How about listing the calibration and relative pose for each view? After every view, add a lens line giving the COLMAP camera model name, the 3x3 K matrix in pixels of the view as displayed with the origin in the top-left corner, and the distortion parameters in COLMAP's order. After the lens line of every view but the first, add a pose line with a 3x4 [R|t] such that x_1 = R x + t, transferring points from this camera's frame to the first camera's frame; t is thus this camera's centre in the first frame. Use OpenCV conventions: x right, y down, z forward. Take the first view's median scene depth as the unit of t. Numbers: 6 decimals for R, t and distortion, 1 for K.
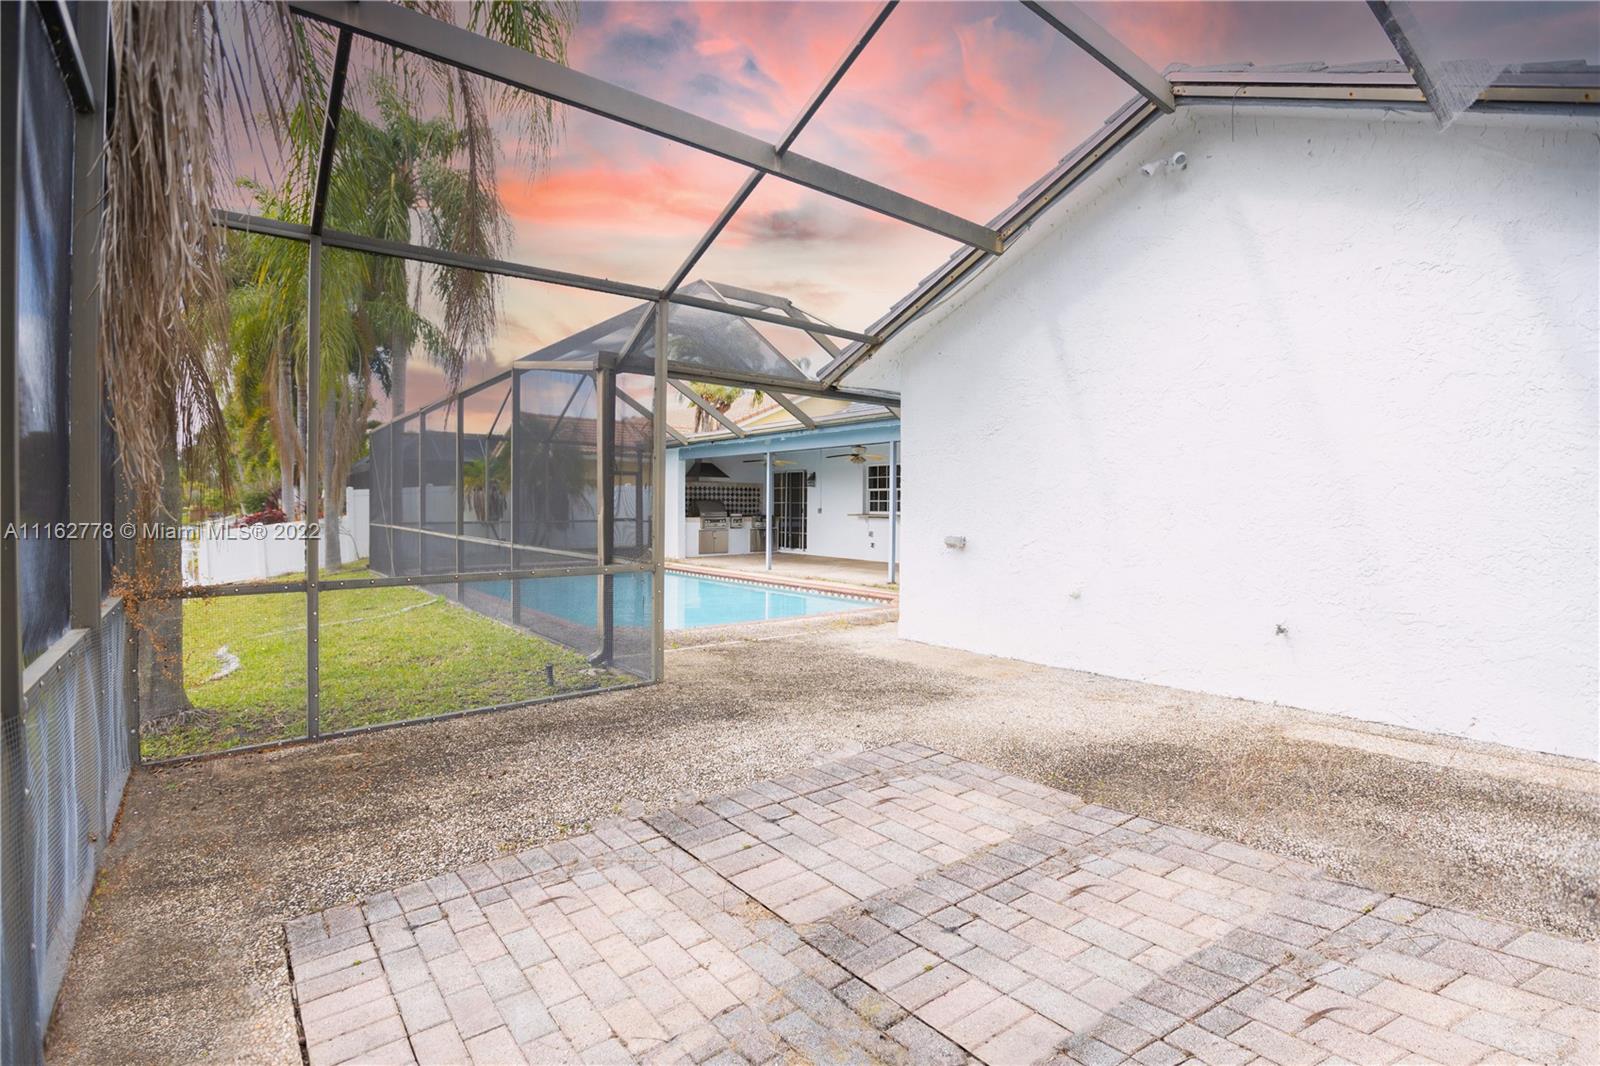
lens RADIAL K [[767.9, 0, 797.6], [0, 767.9, 517.2], [0, 0, 1]] dist [-0.043763, 0.003311]
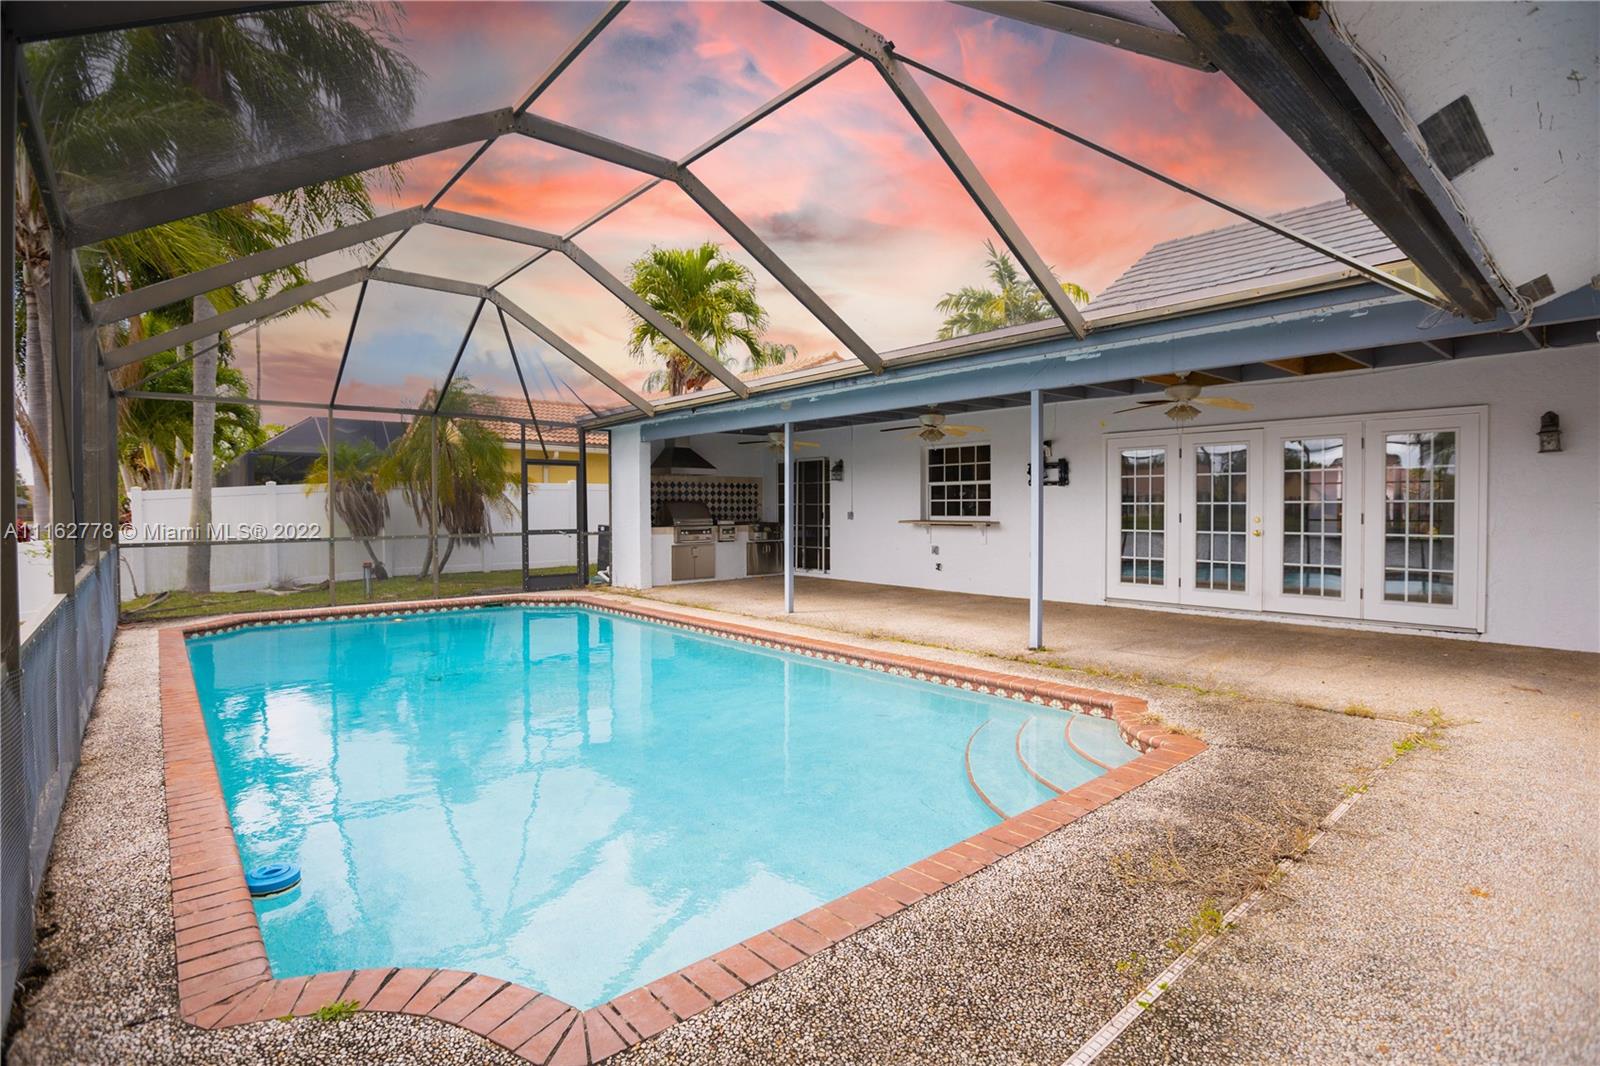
lens RADIAL K [[767.9, 0, 837.8], [0, 767.9, 518.8], [0, 0, 1]] dist [-0.043763, 0.003311]
pose [[0.995537, -0.009515, 0.093892, -0.046005], [0.009593, 0.999954, -0.000376, -0.005175], [-0.093884, 0.001275, 0.995582, 0.313149]]
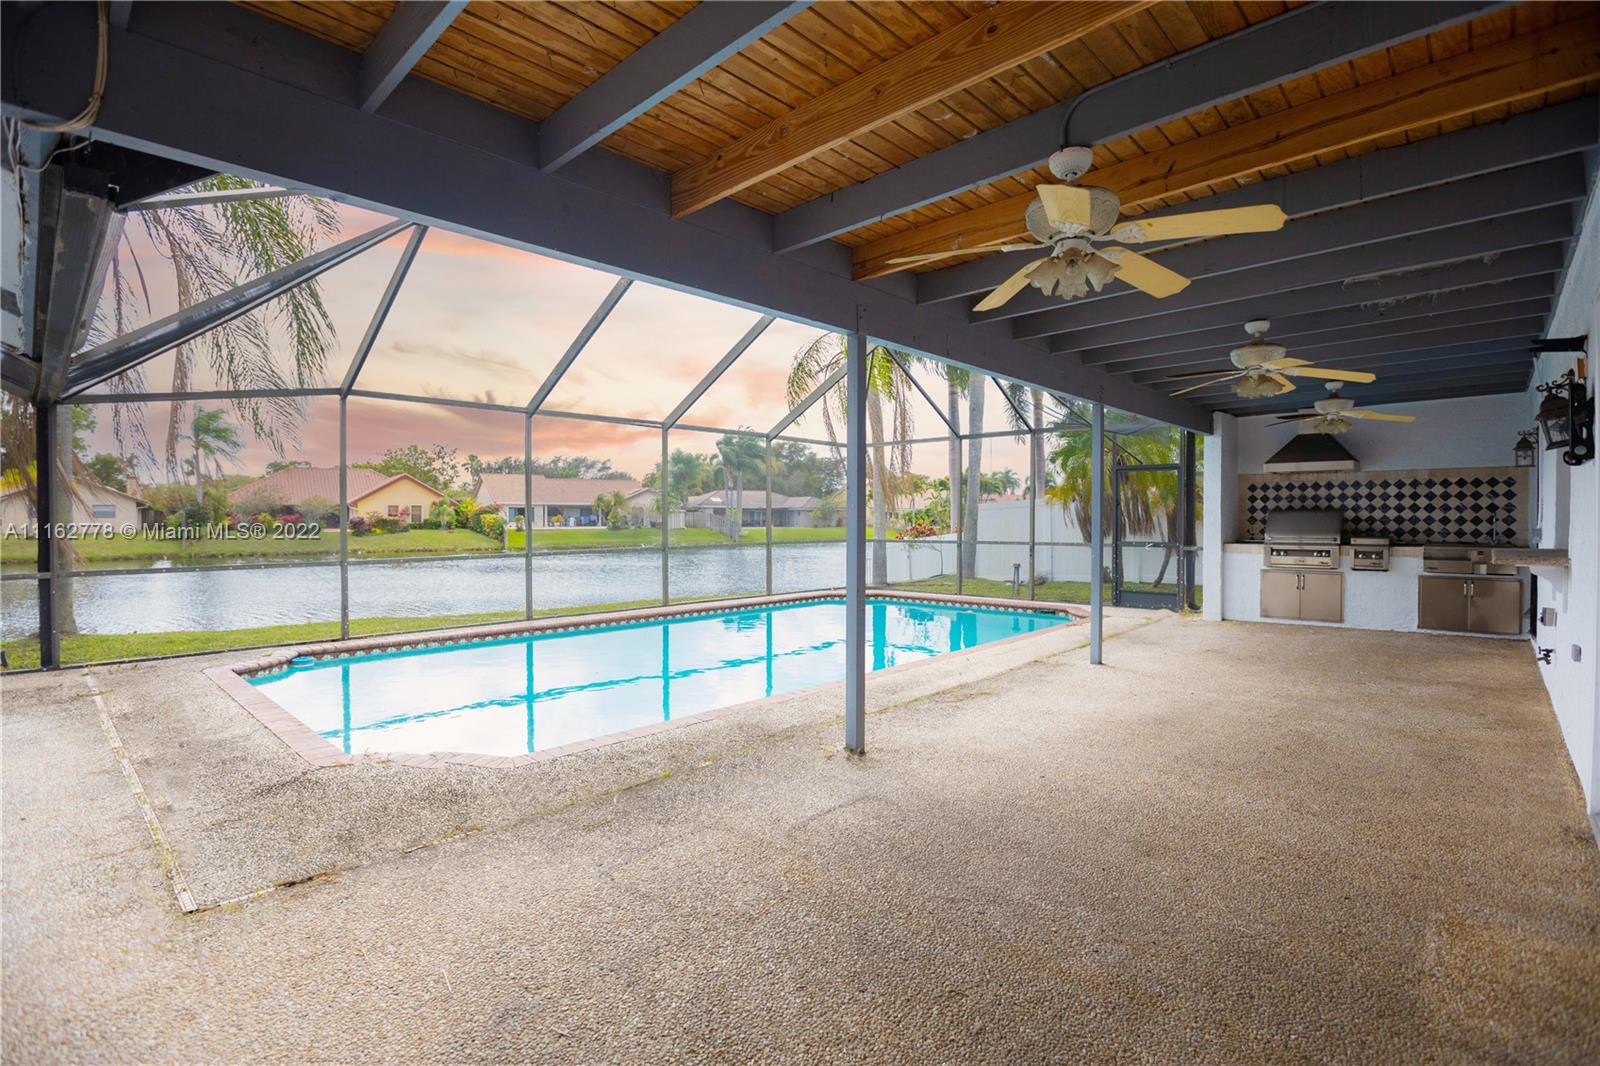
lens RADIAL K [[767.9, 0, 790.3], [0, 767.9, 527.1], [0, 0, 1]] dist [-0.043763, 0.003311]
pose [[0.166903, 0.006064, -0.985955, 0.297265], [-0.011110, 0.999929, 0.004269, -0.009606], [0.985911, 0.010242, 0.166959, 0.602132]]
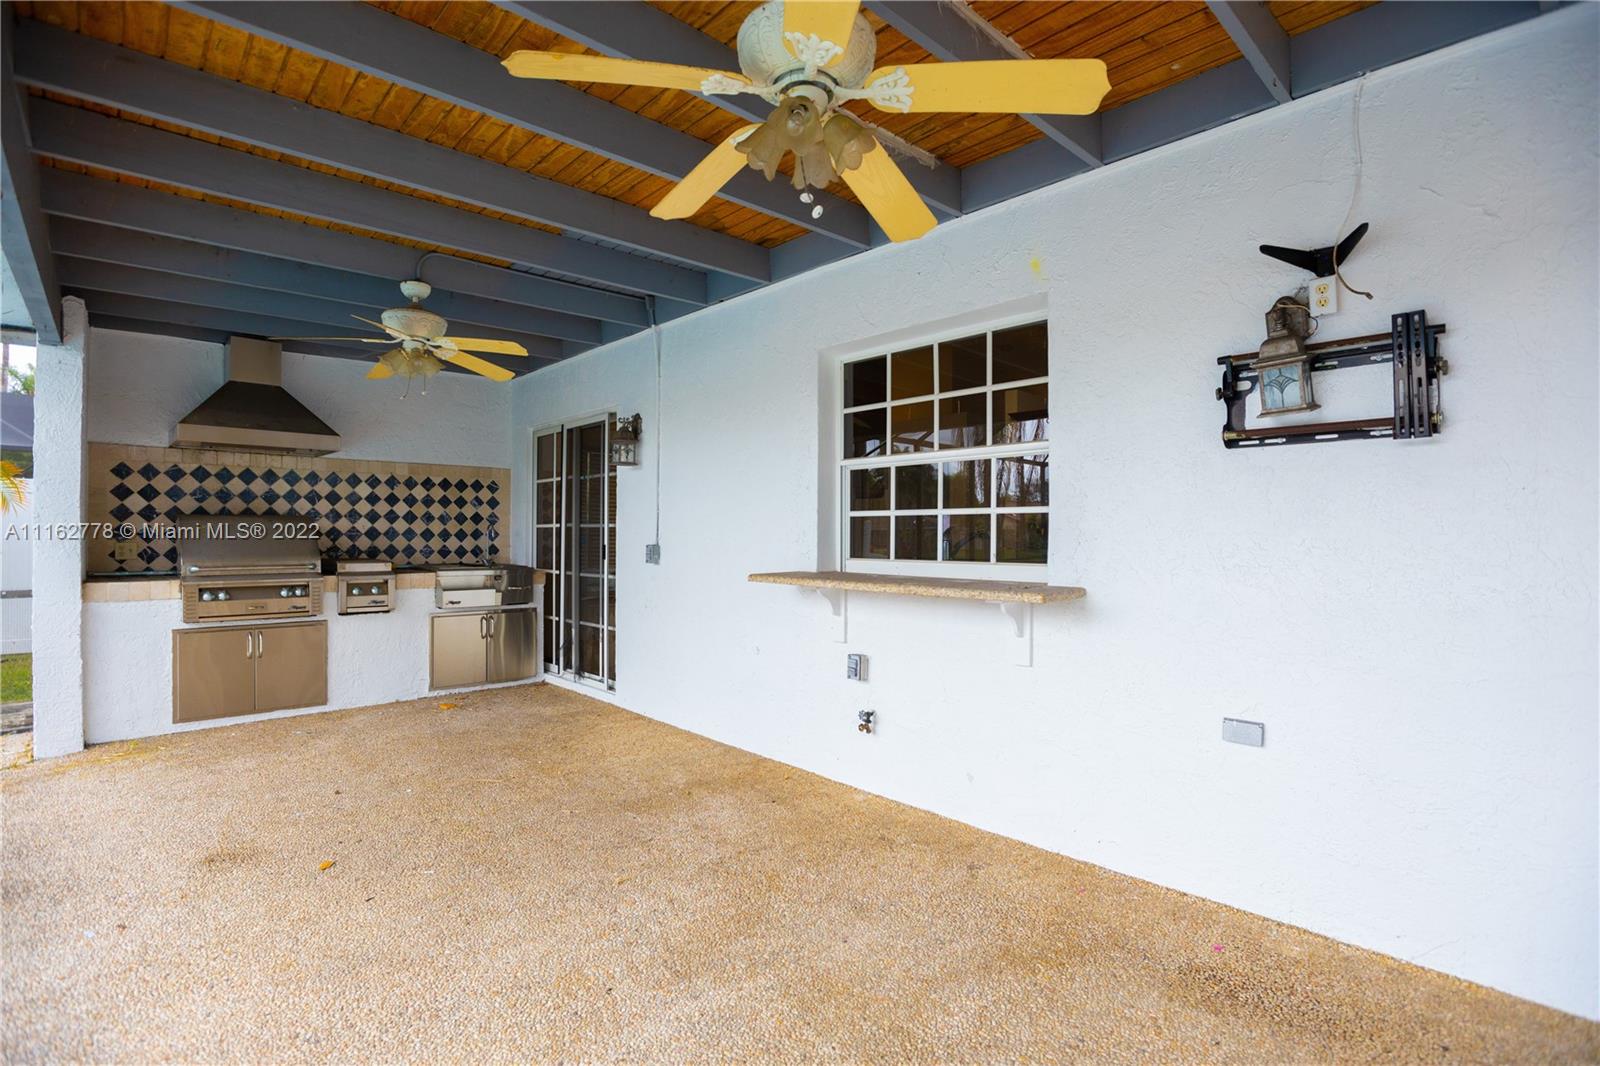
lens RADIAL K [[767.9, 0, 805.1], [0, 767.9, 531.6], [0, 0, 1]] dist [-0.043763, 0.003311]
pose [[0.994859, -0.000719, 0.101263, 0.053779], [0.002665, 0.999814, -0.019076, -0.010525], [-0.101231, 0.019248, 0.994677, 0.714839]]
